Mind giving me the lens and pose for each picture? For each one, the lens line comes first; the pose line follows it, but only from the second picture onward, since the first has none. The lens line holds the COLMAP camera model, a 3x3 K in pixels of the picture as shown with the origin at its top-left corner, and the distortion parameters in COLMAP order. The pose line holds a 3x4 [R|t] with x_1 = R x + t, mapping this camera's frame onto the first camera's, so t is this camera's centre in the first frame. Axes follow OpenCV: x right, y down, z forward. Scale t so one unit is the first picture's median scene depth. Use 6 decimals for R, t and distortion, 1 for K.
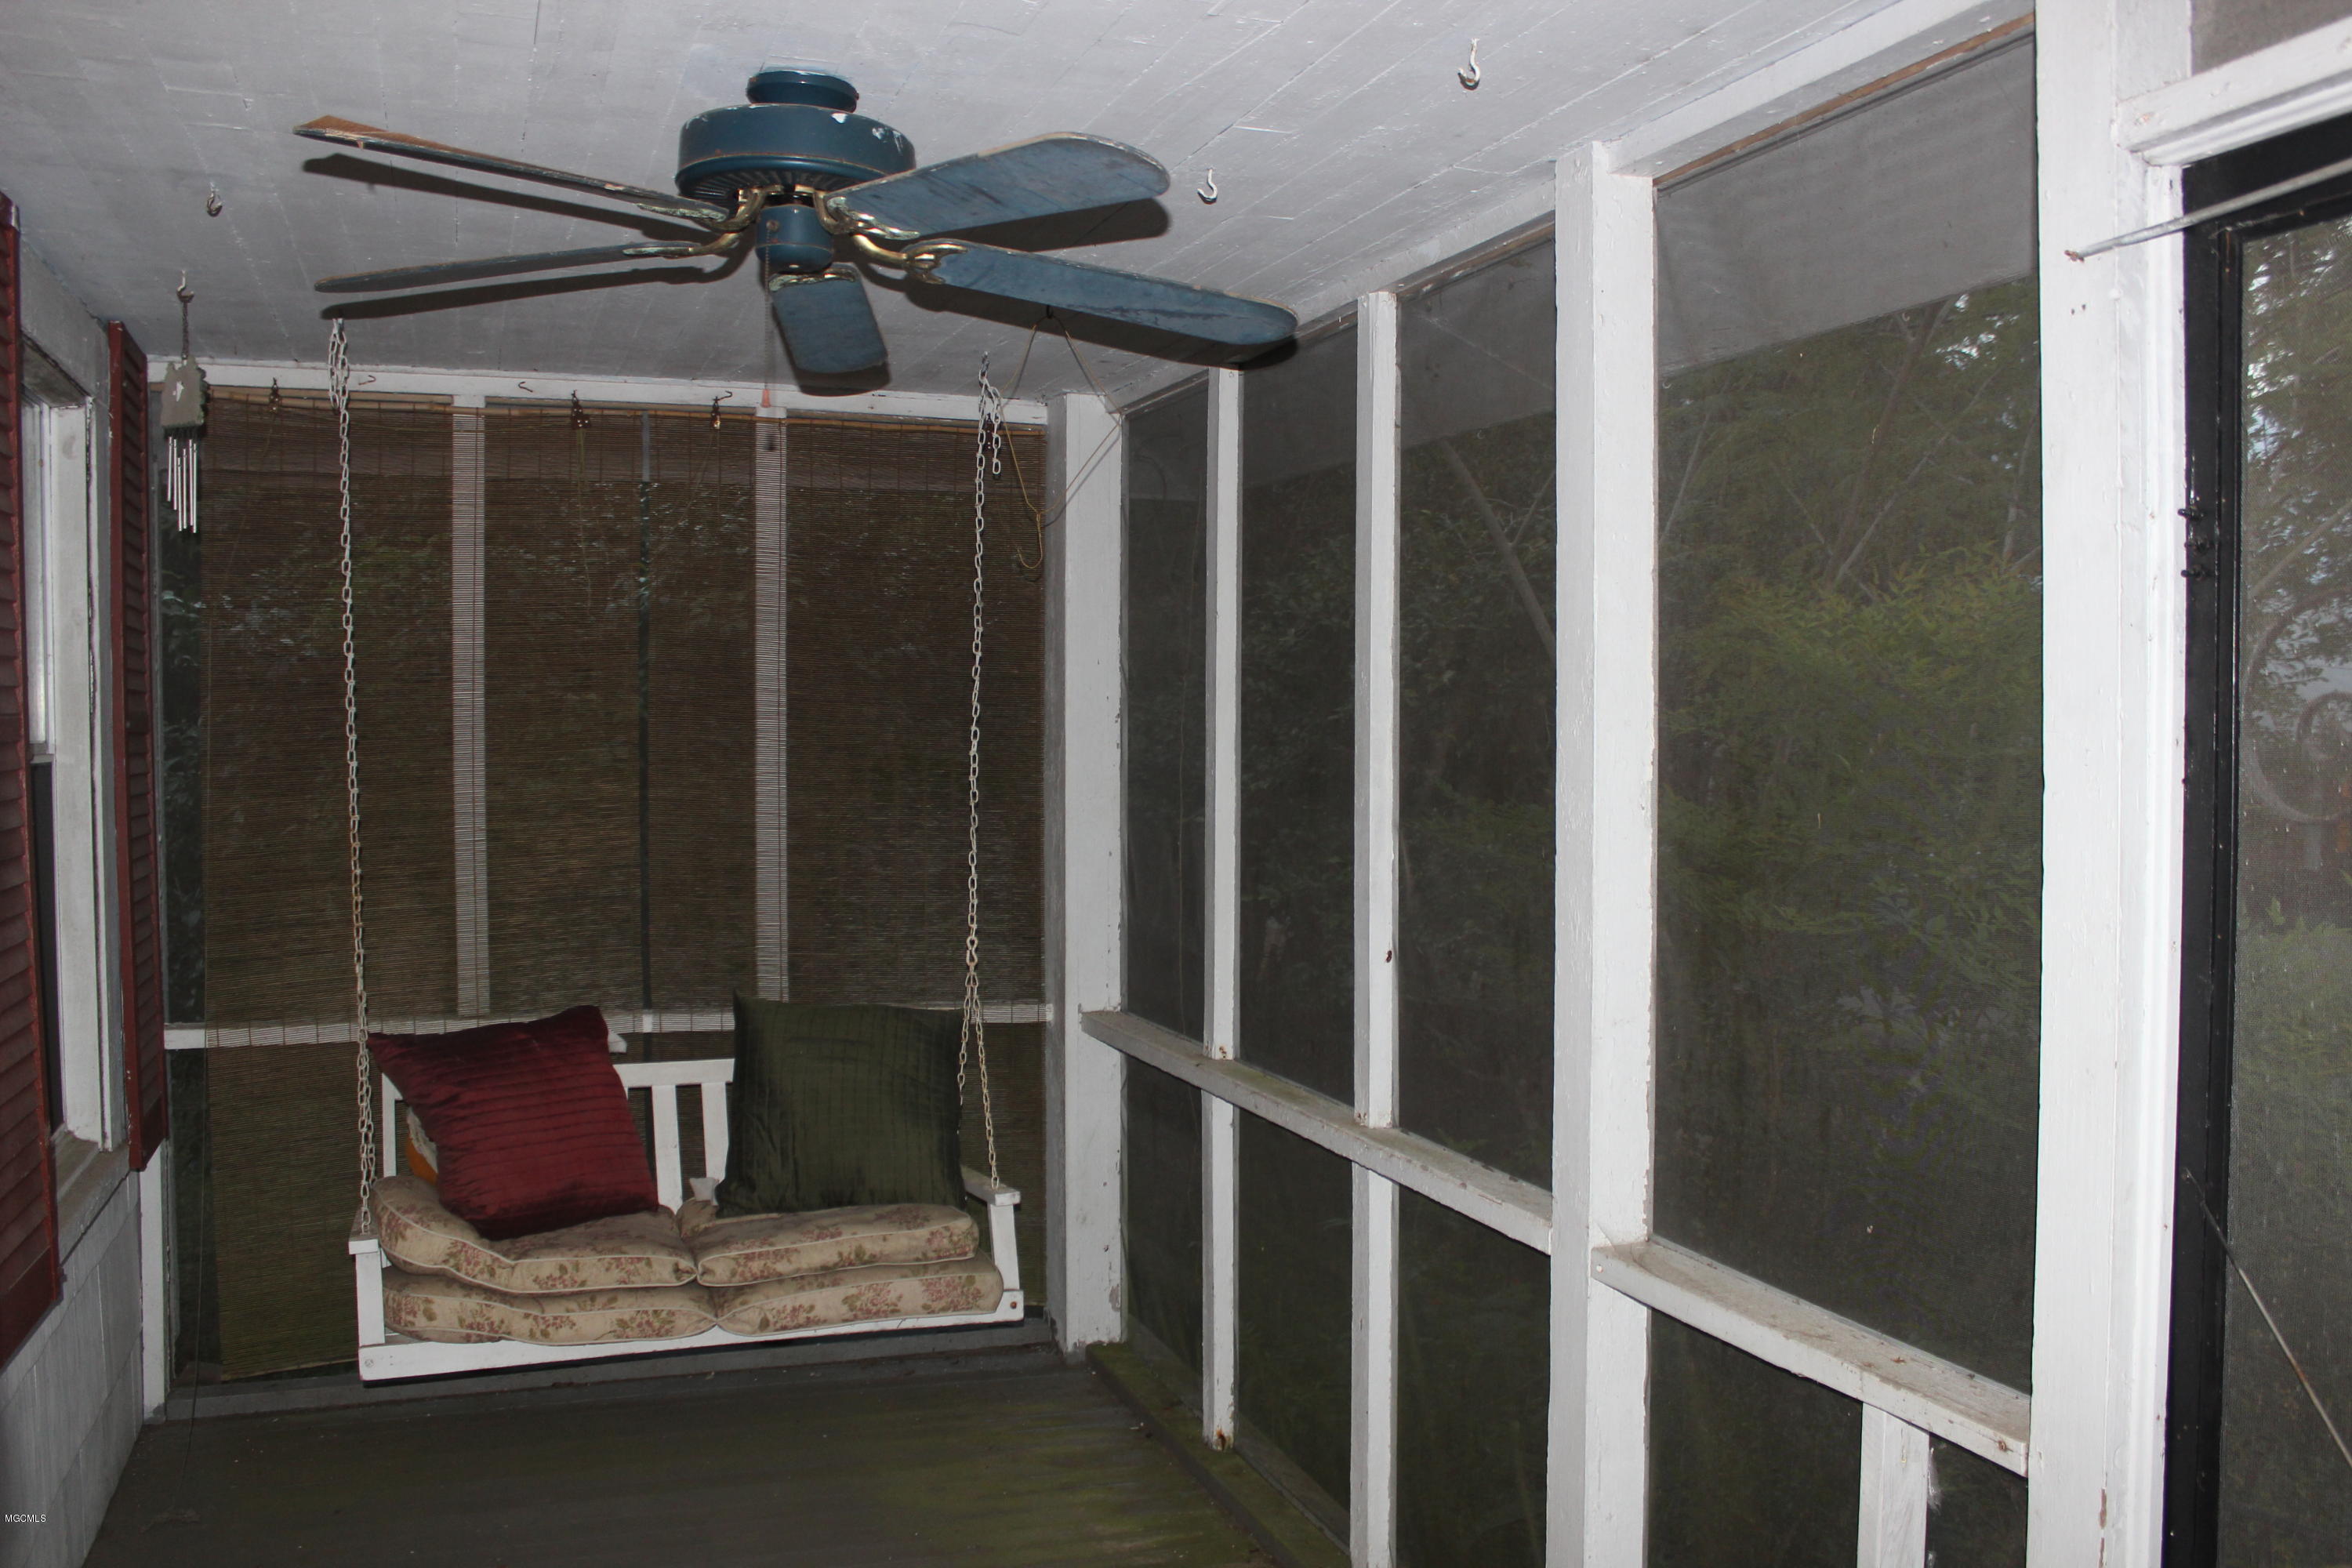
lens RADIAL K [[2048.2, 0, 1176.0], [0, 2048.2, 784.0], [0, 0, 1]] dist [-0.151090, 0.134752]
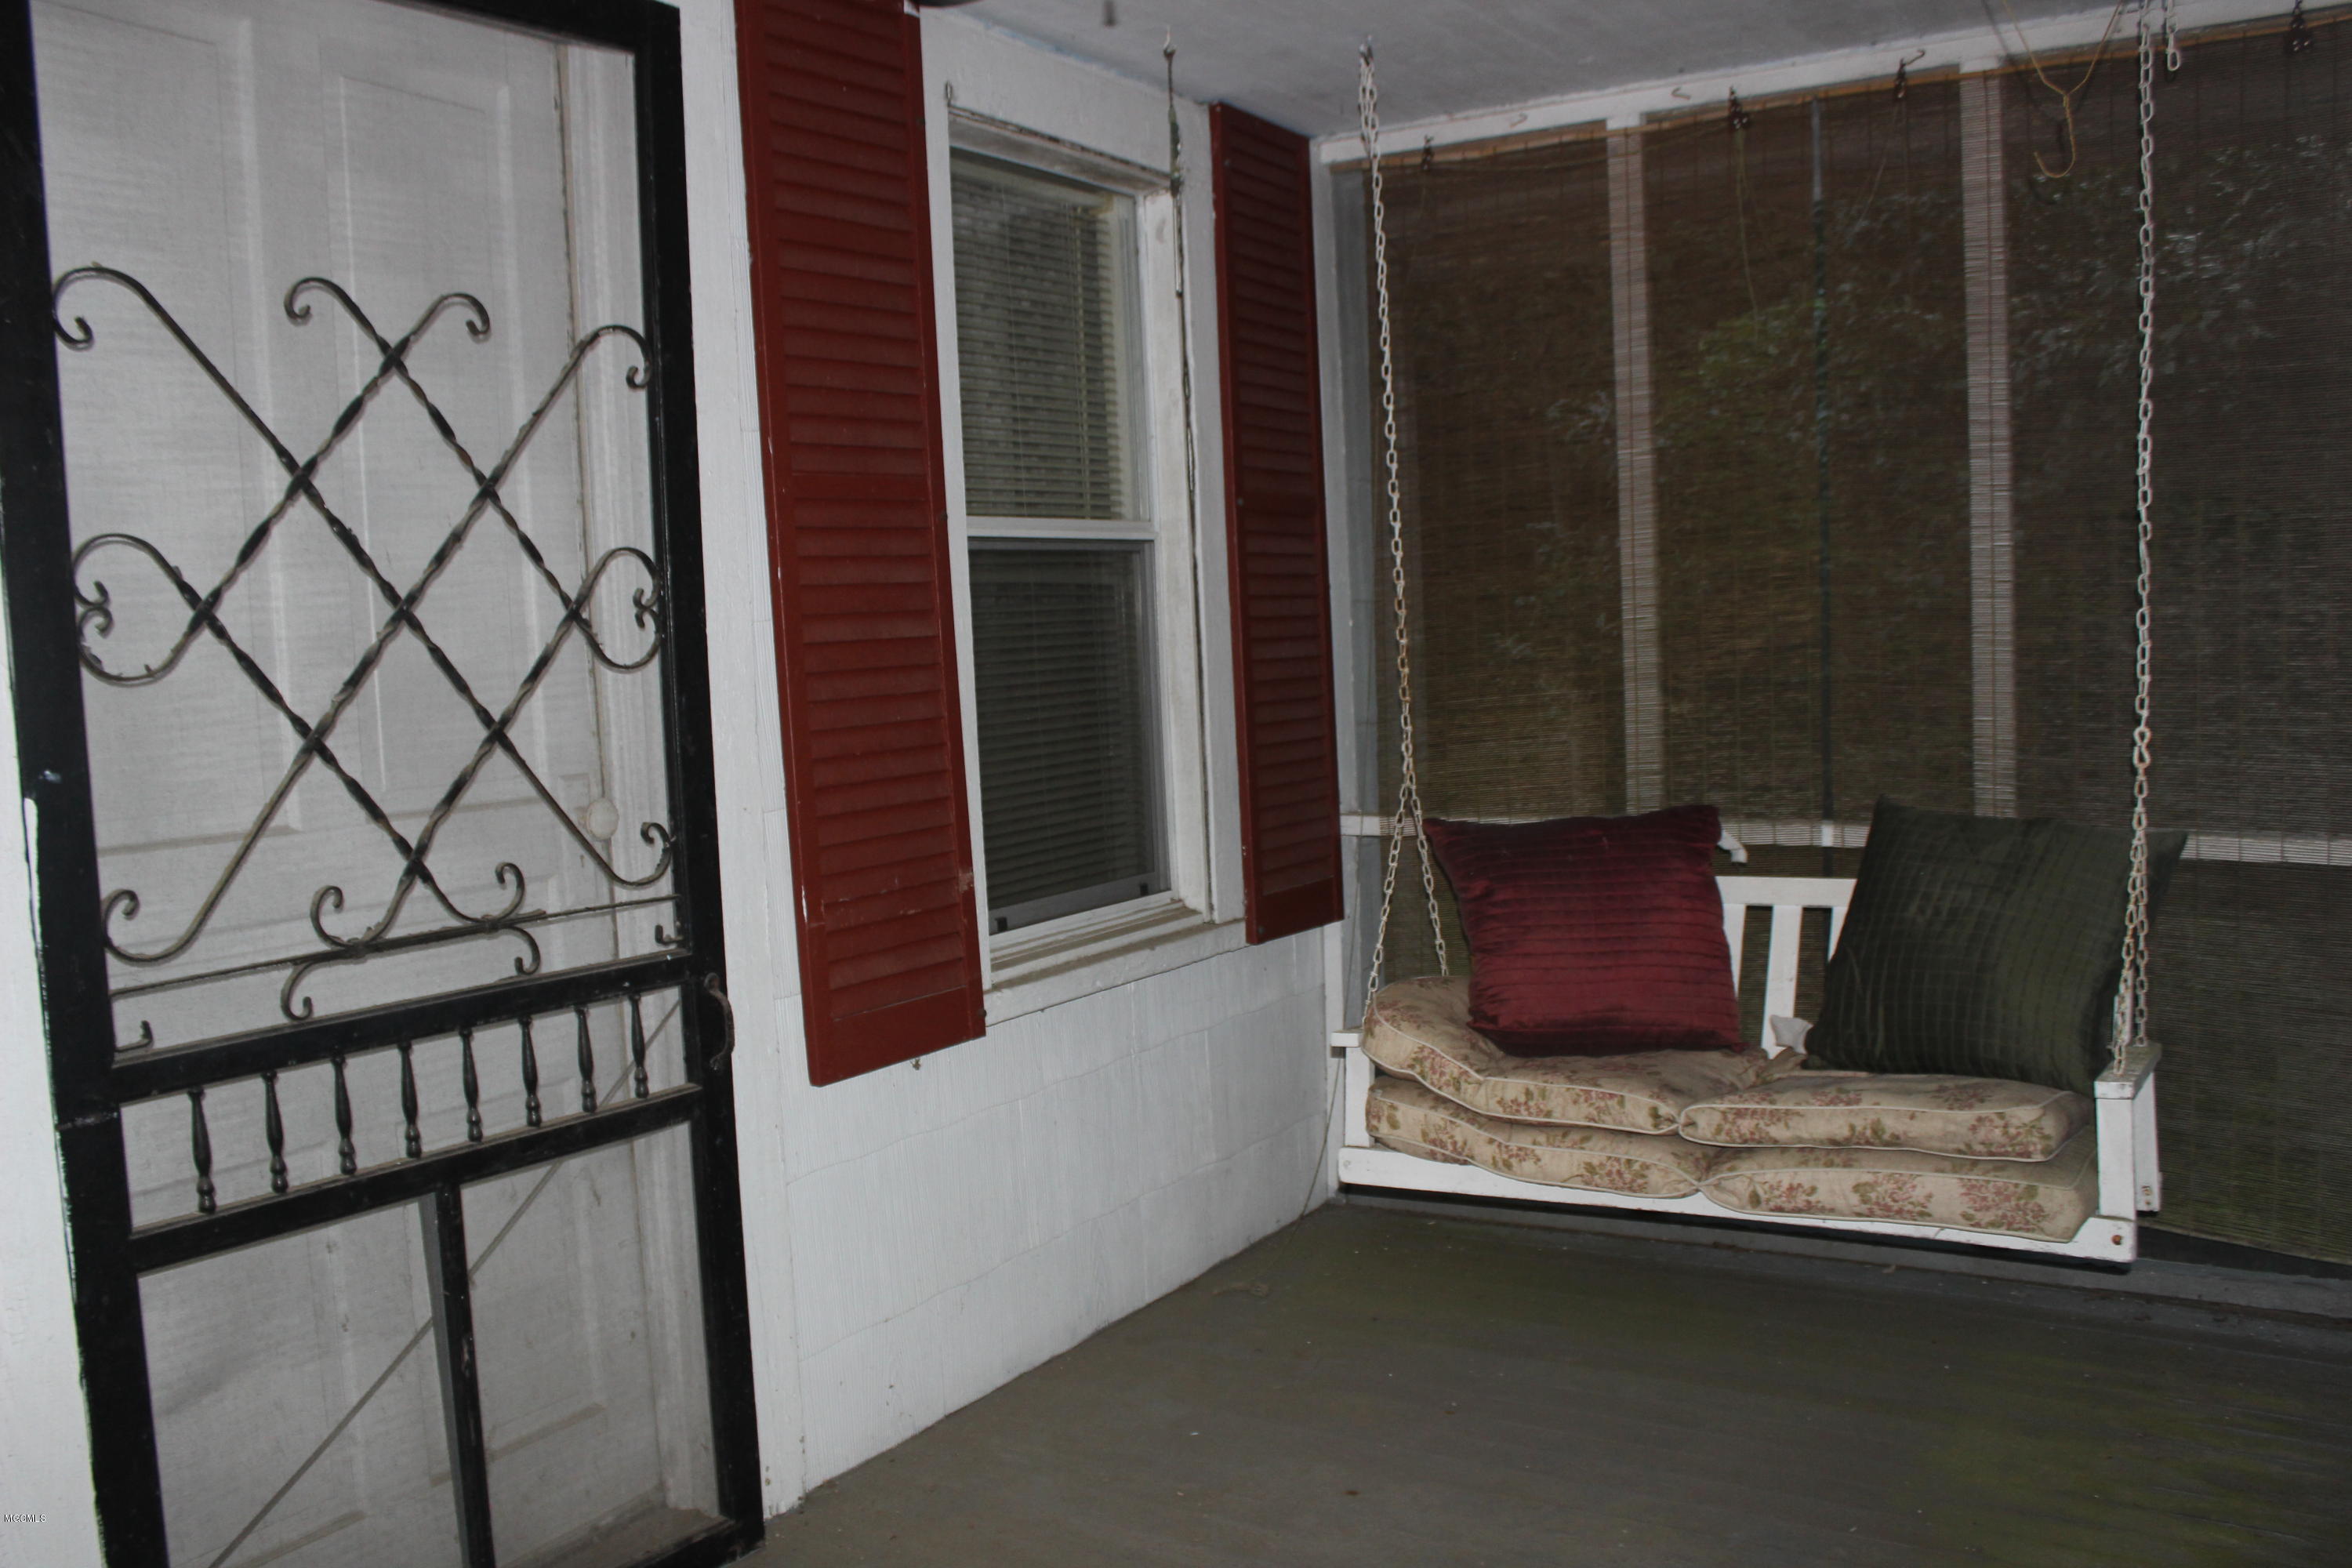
lens RADIAL K [[2073.5, 0, 1176.0], [0, 2073.5, 784.0], [0, 0, 1]] dist [-0.158695, 0.167905]
pose [[0.618382, 0.033325, -0.785171, 0.277183], [0.019861, 0.998119, 0.058005, 0.051503], [0.785627, -0.051463, 0.616557, 0.325511]]
